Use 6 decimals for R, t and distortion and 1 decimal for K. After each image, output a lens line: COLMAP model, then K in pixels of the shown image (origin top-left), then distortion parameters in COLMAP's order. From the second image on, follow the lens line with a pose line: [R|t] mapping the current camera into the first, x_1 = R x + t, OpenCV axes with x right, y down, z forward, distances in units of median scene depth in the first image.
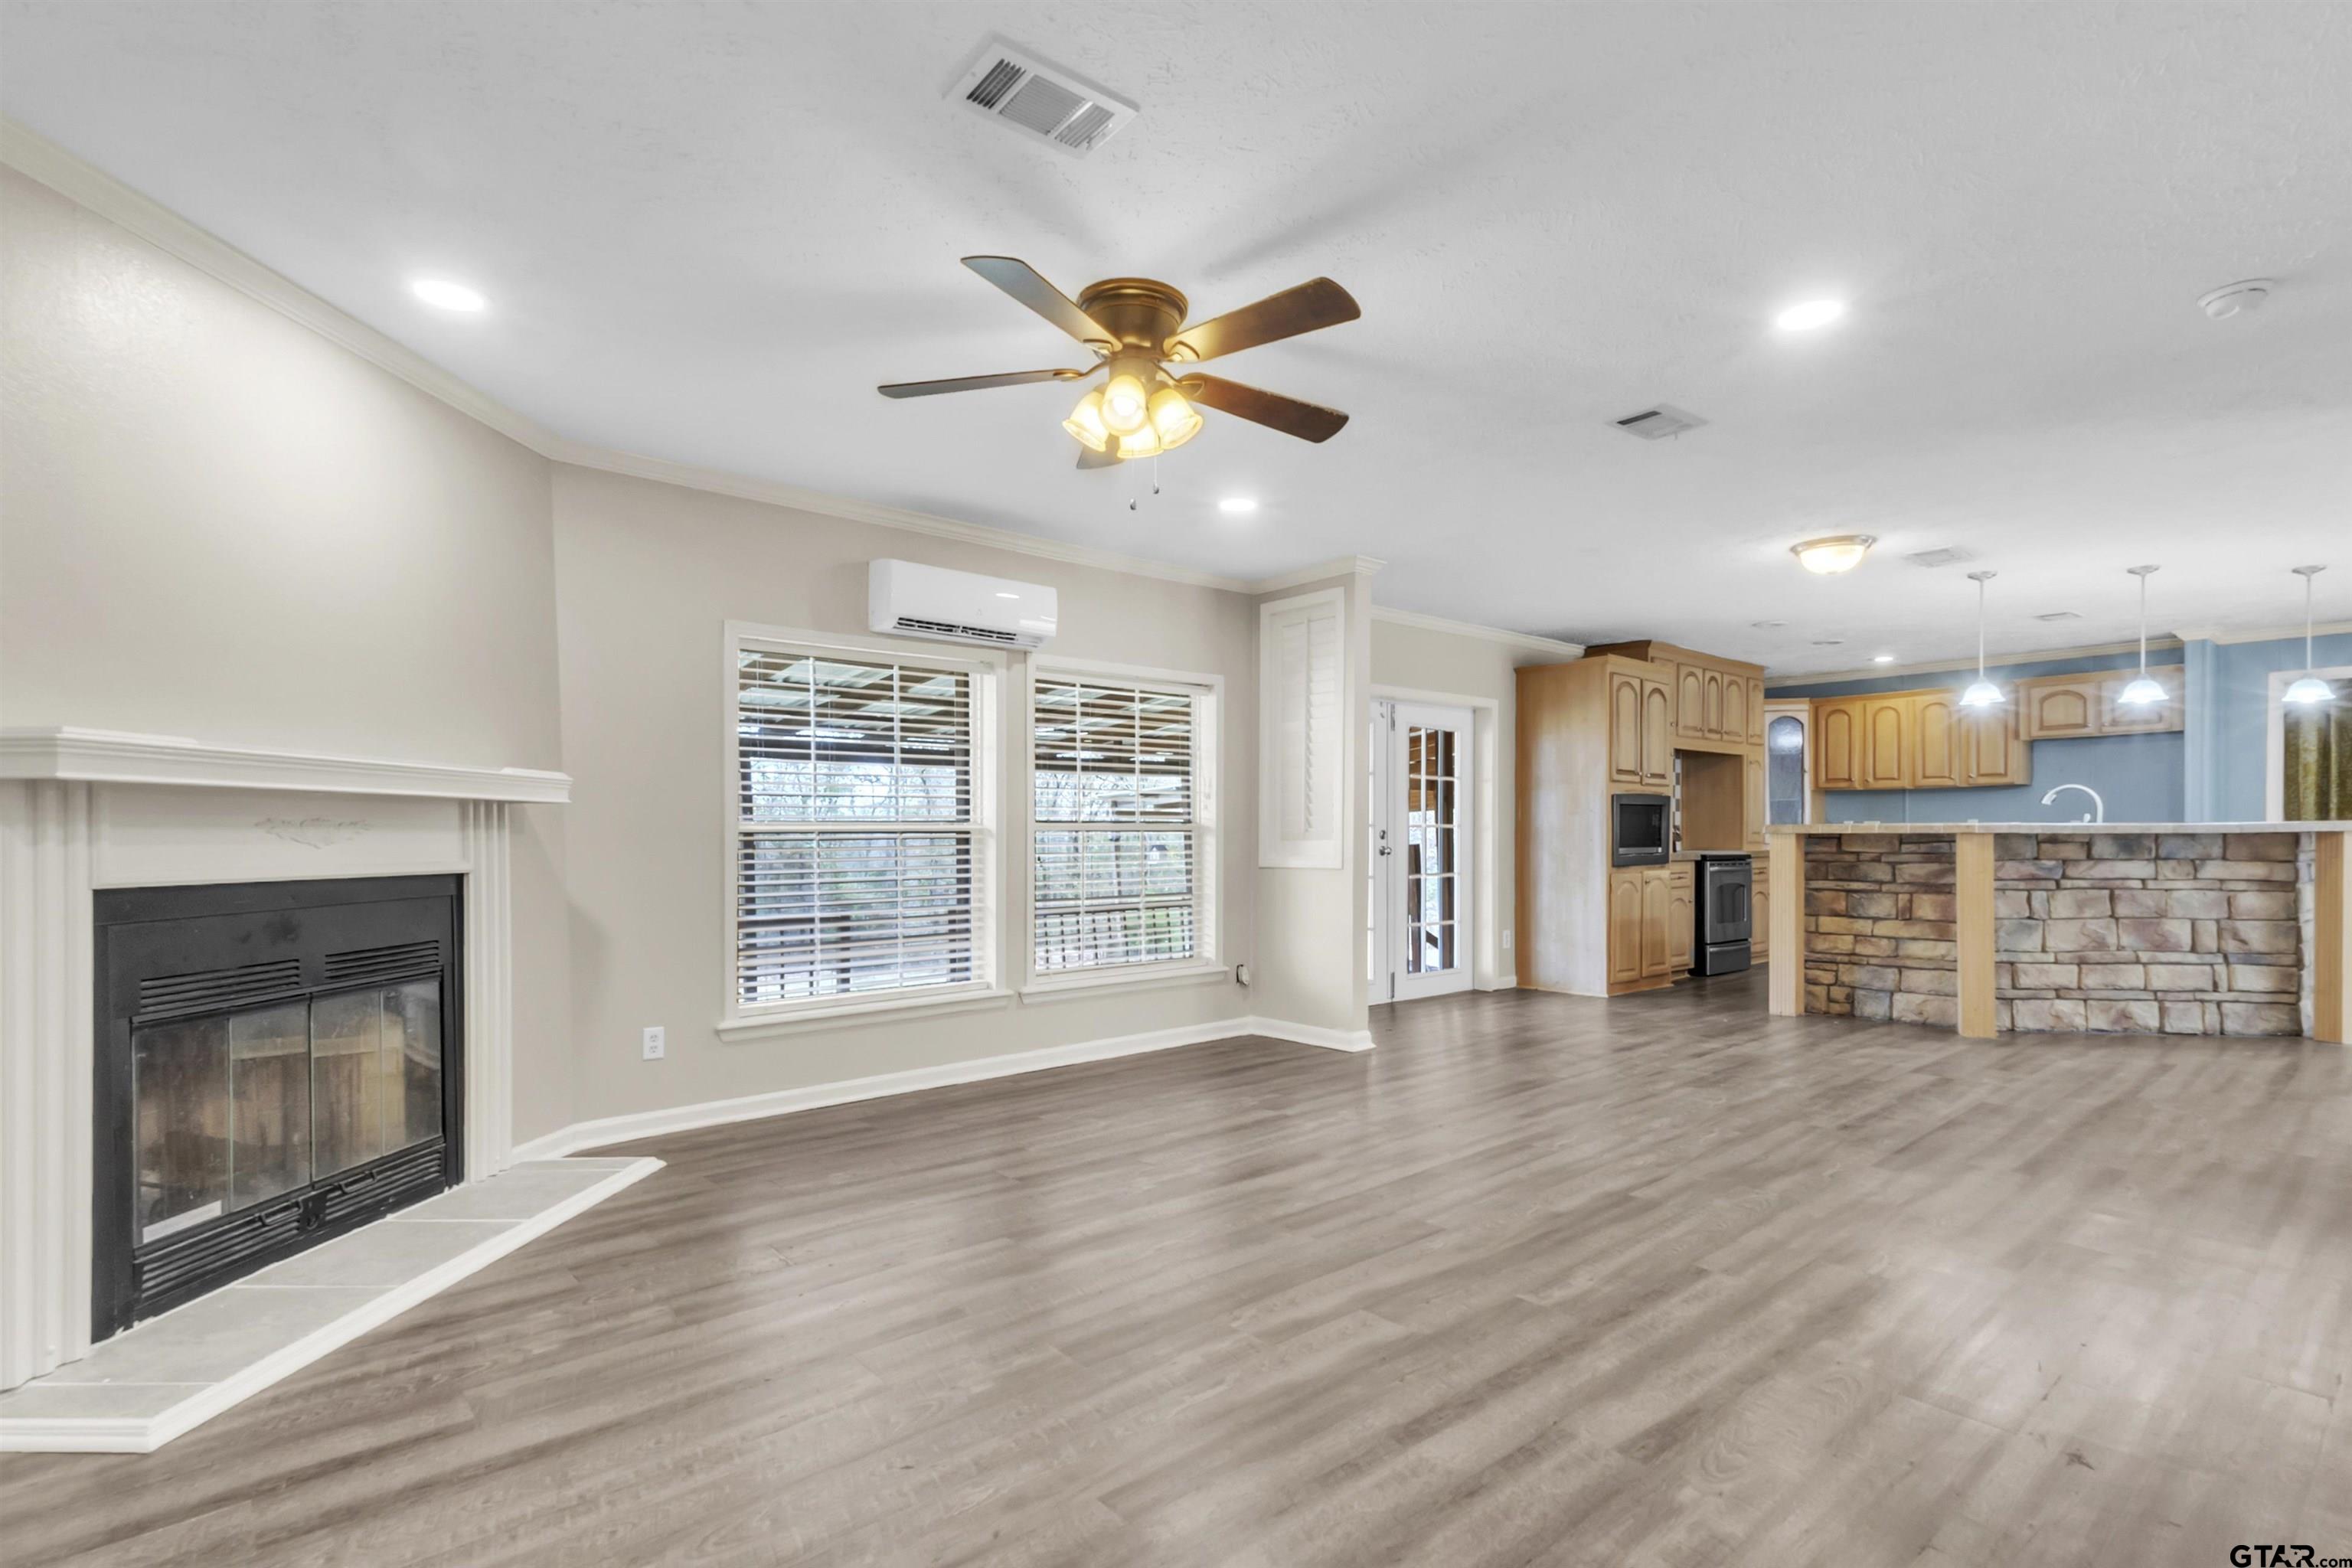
lens RADIAL K [[1123.8, 0, 1163.1], [0, 1123.8, 841.9], [0, 0, 1]] dist [0.005039, 0.000581]
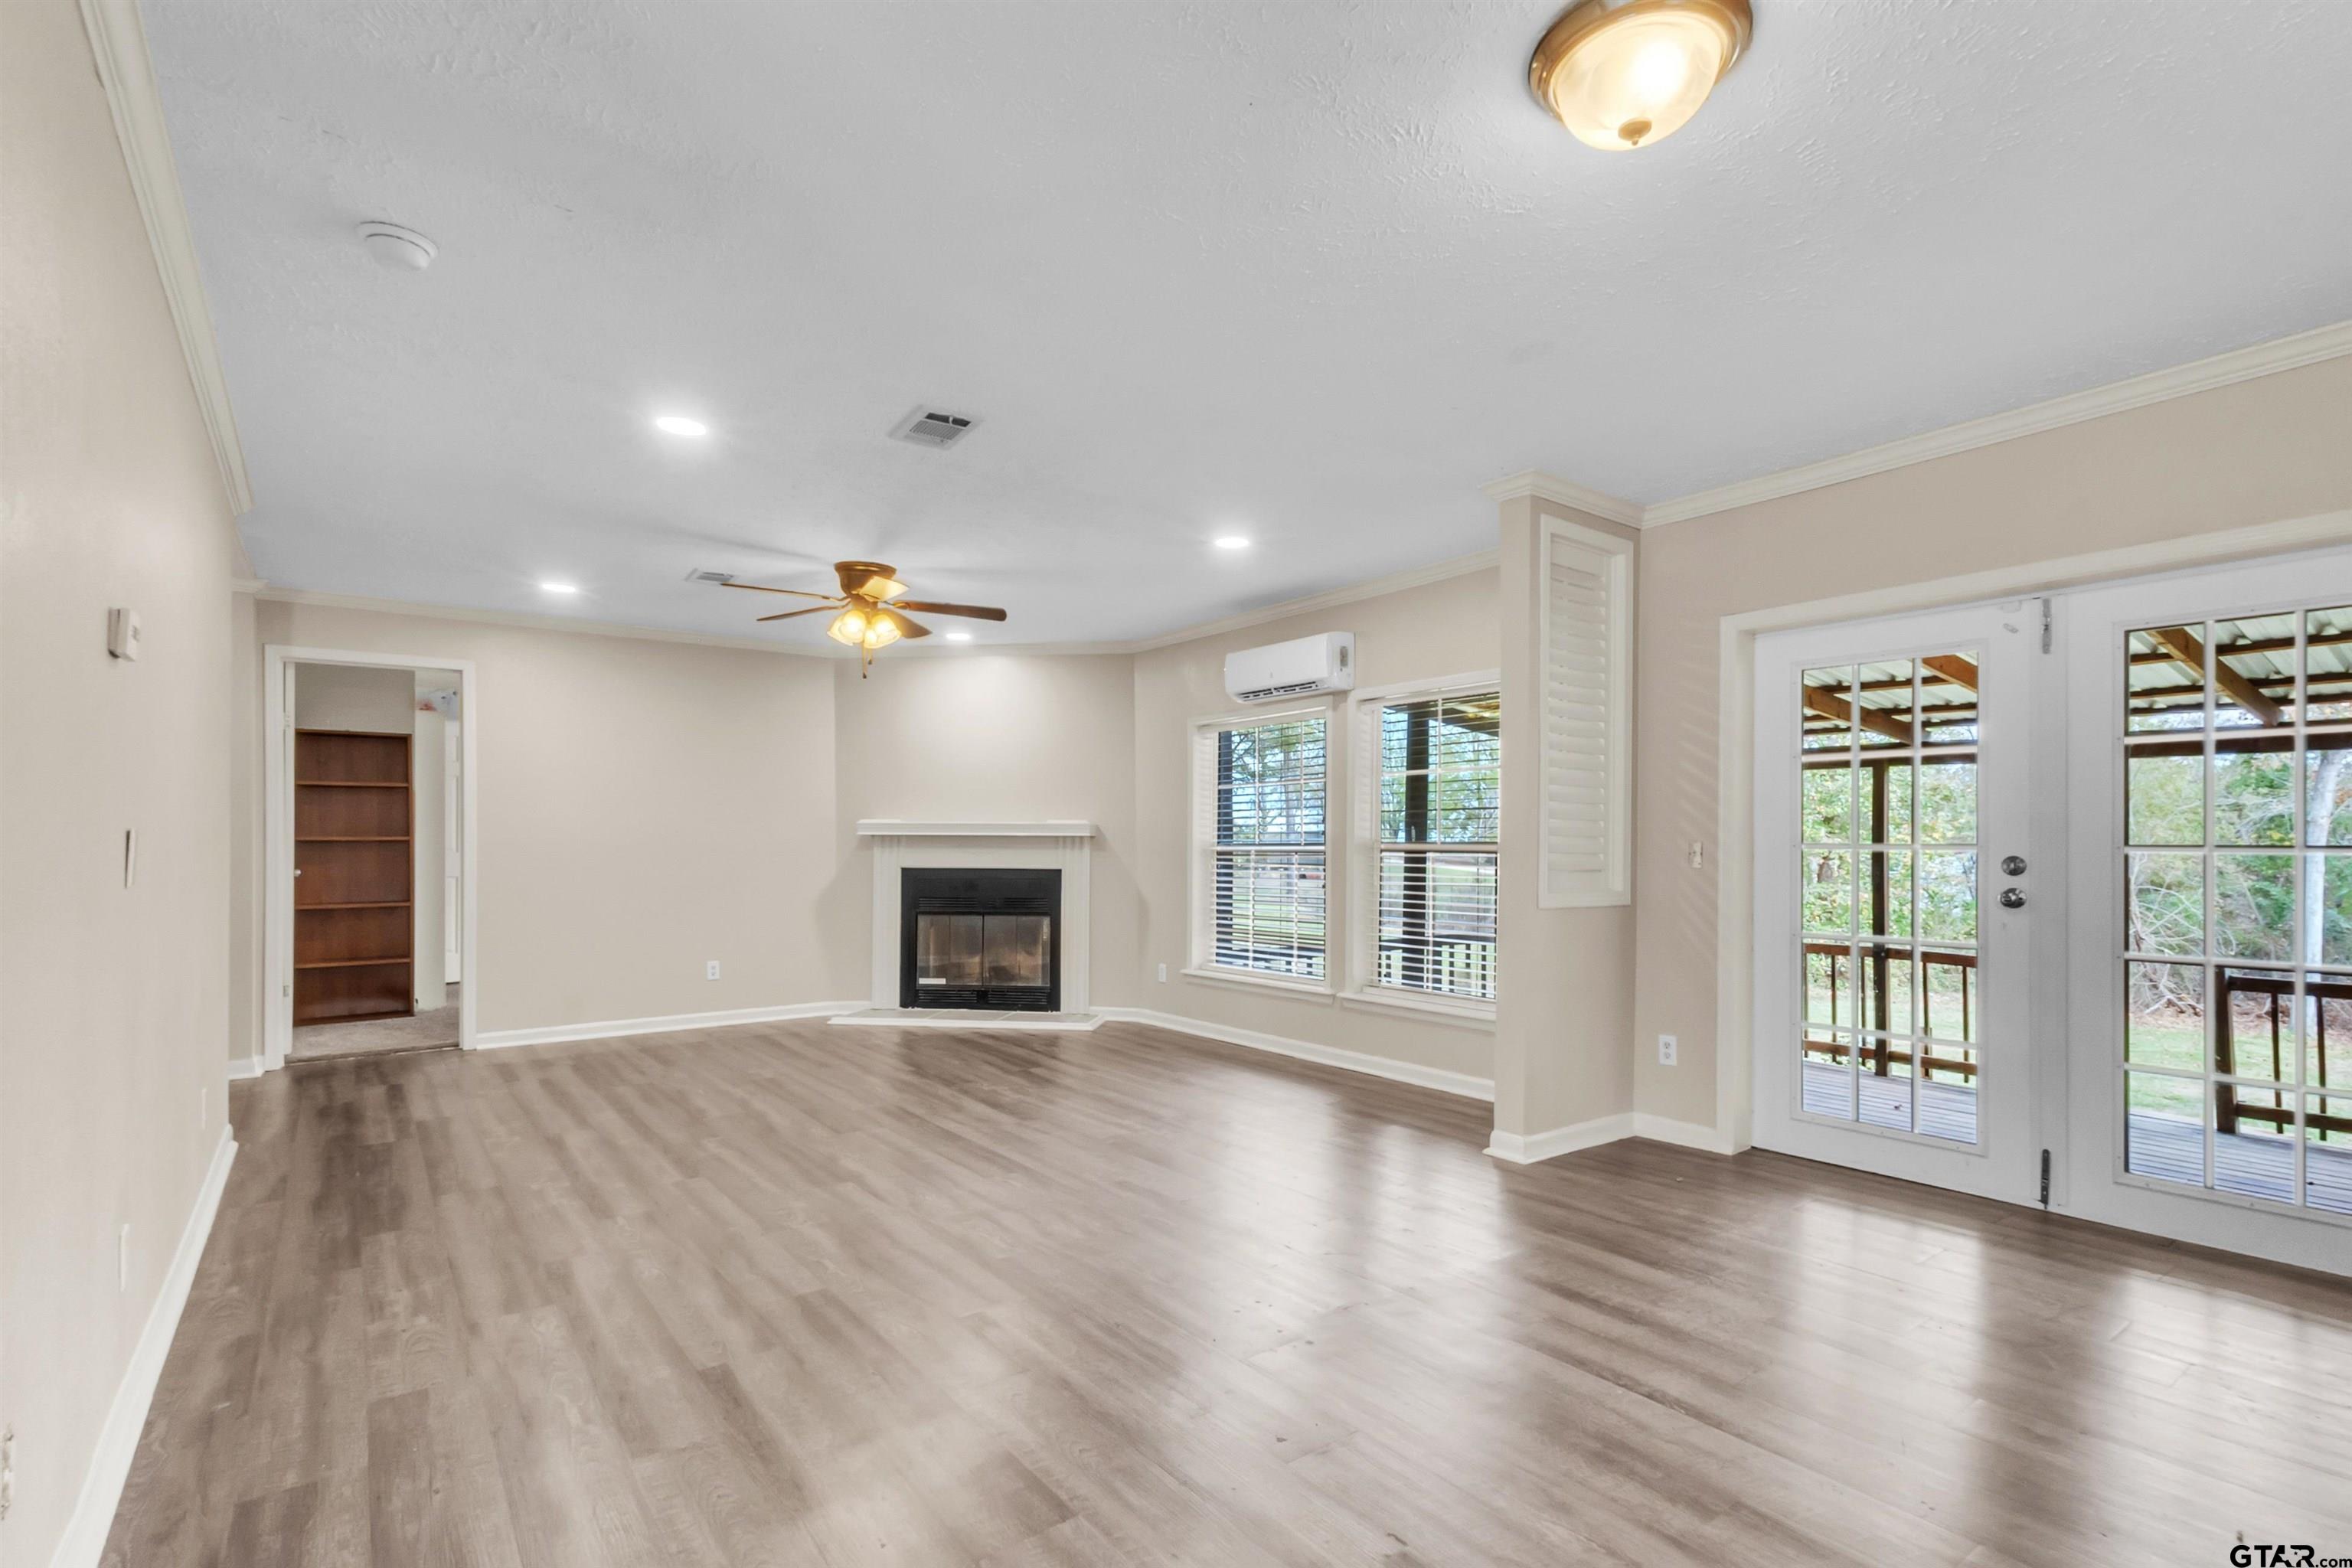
lens RADIAL K [[1079.8, 0, 1180.5], [0, 1079.8, 834.5], [0, 0, 1]] dist [0.000231, -0.000100]
pose [[-0.044960, -0.015250, -0.998872, 0.833937], [-0.017466, 0.999743, -0.014477, -0.008592], [0.998836, 0.016796, -0.045215, 0.780574]]
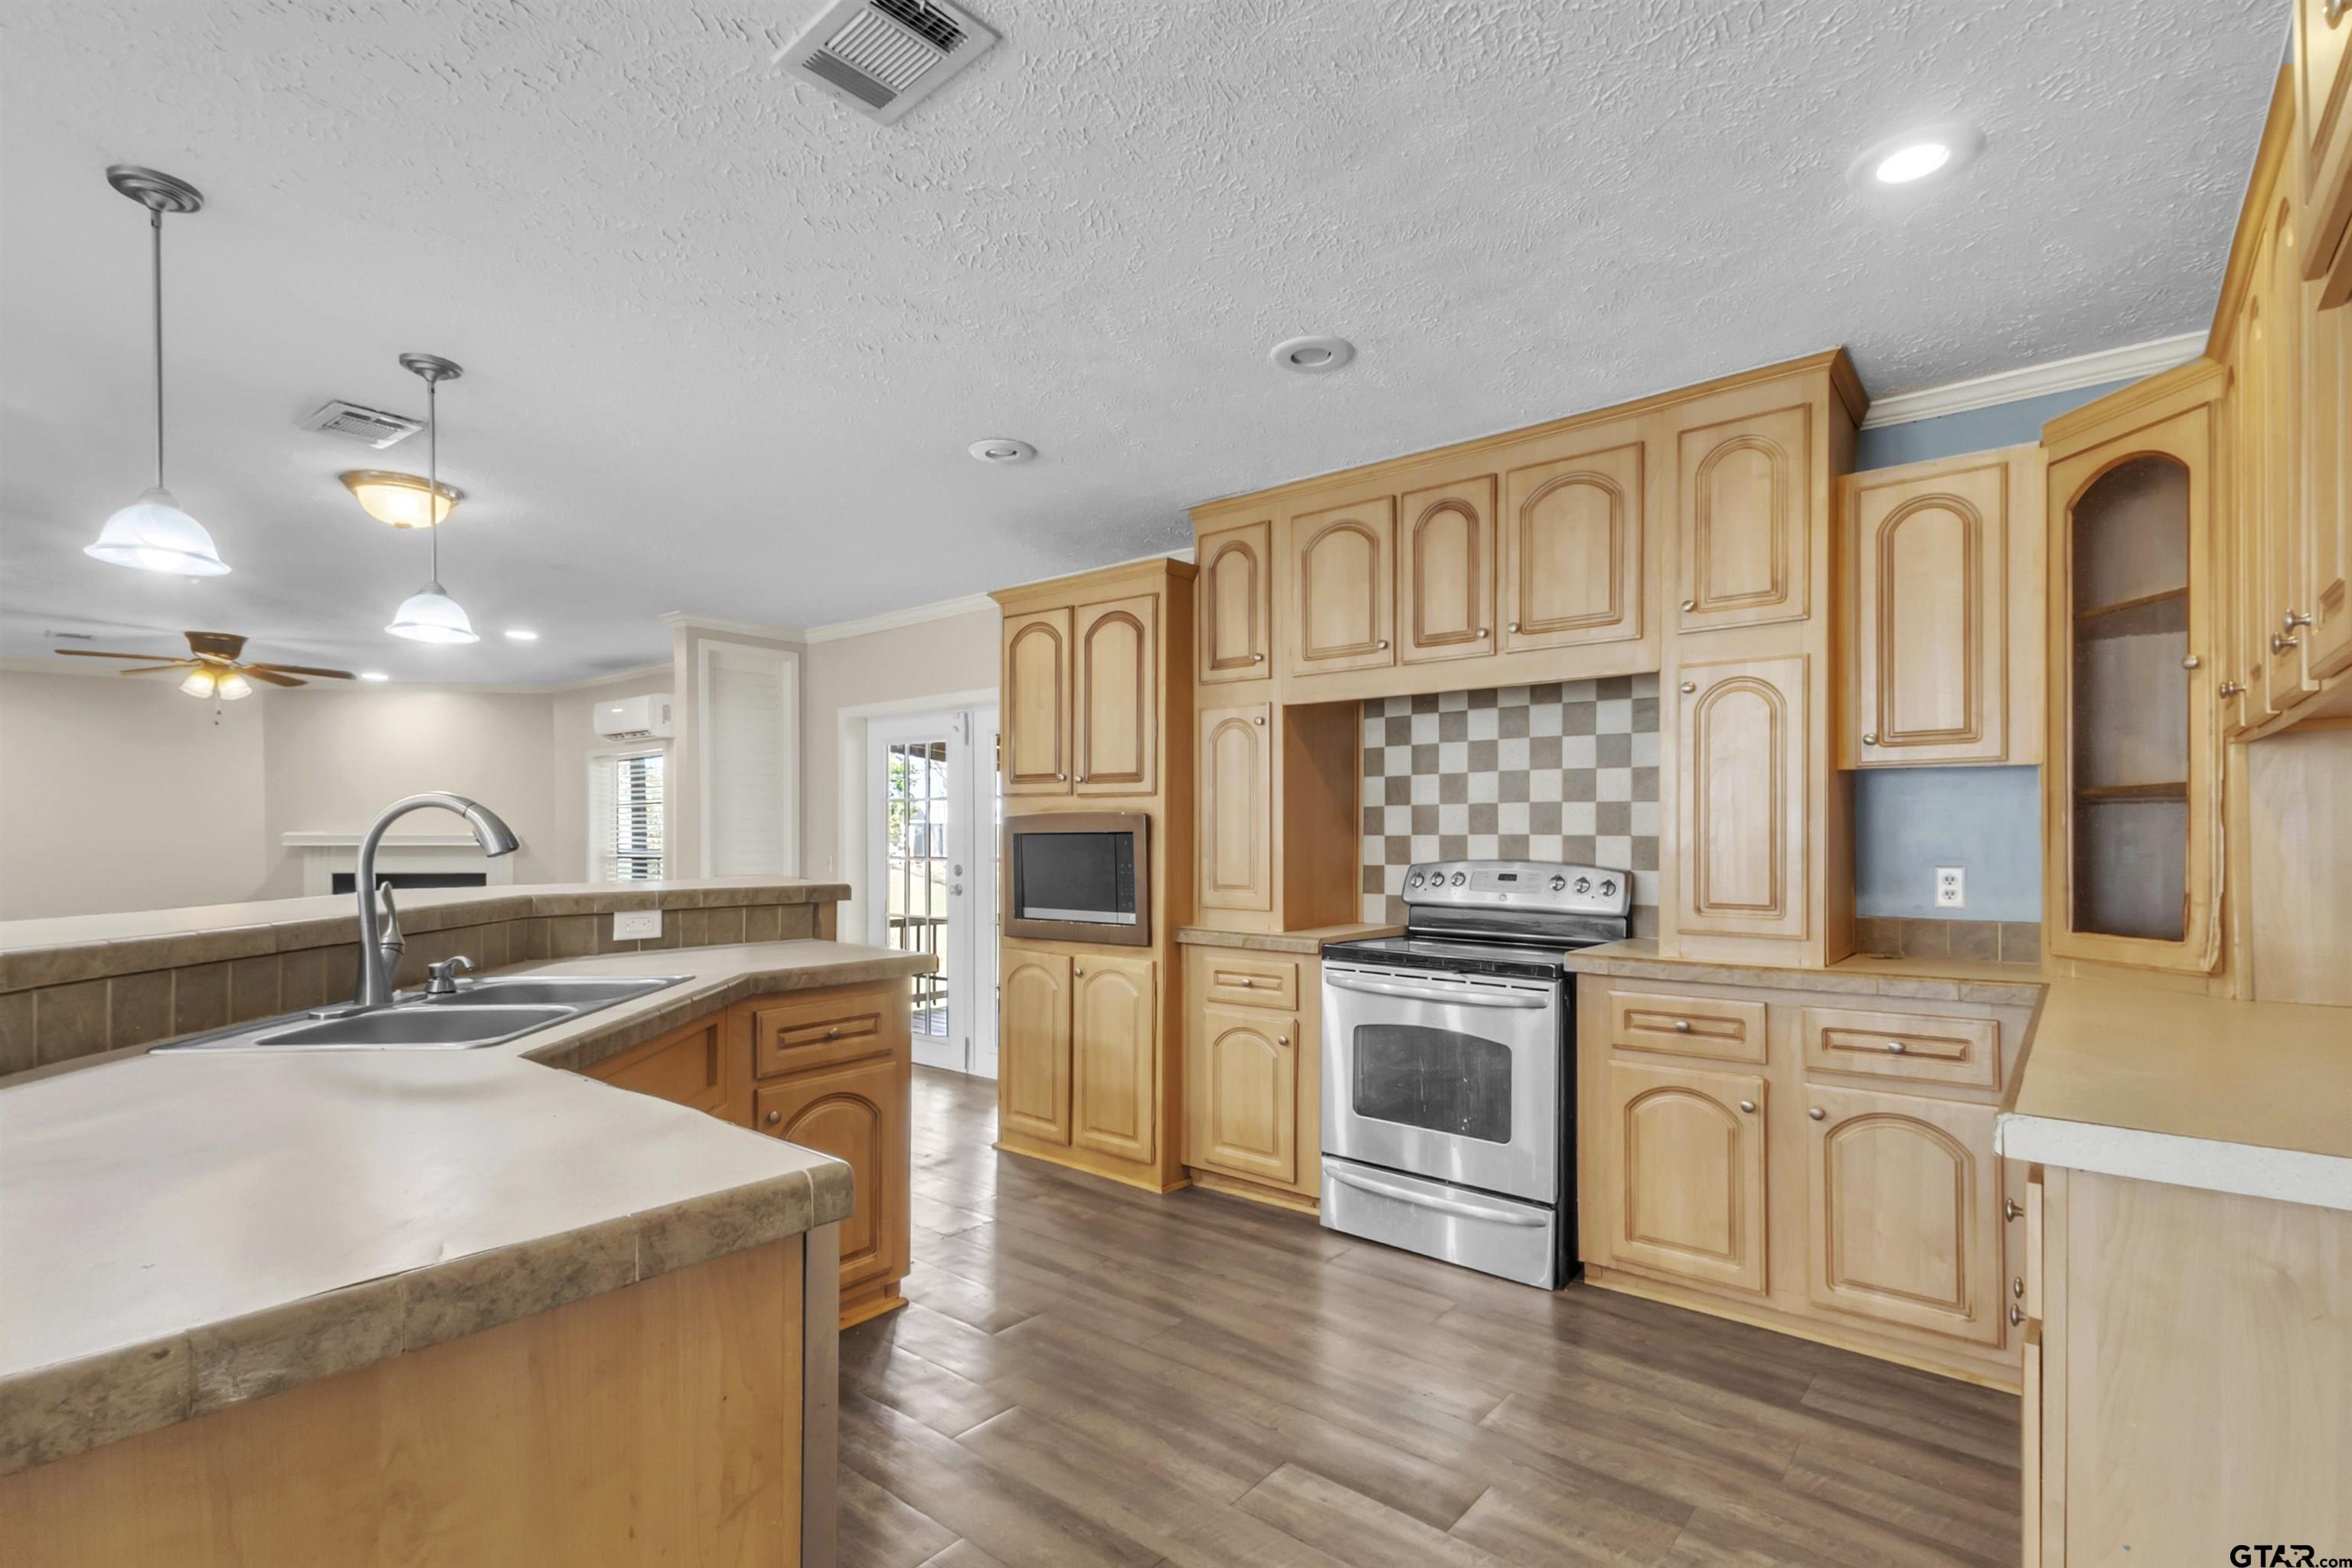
lens RADIAL K [[1079.8, 0, 1205.6], [0, 1079.8, 838.7], [0, 0, 1]] dist [0.000231, -0.000100]
pose [[0.216182, 0.001059, -0.976352, 1.236204], [-0.008864, 0.999960, -0.000878, -0.038265], [0.976313, 0.008844, 0.216183, 1.213042]]
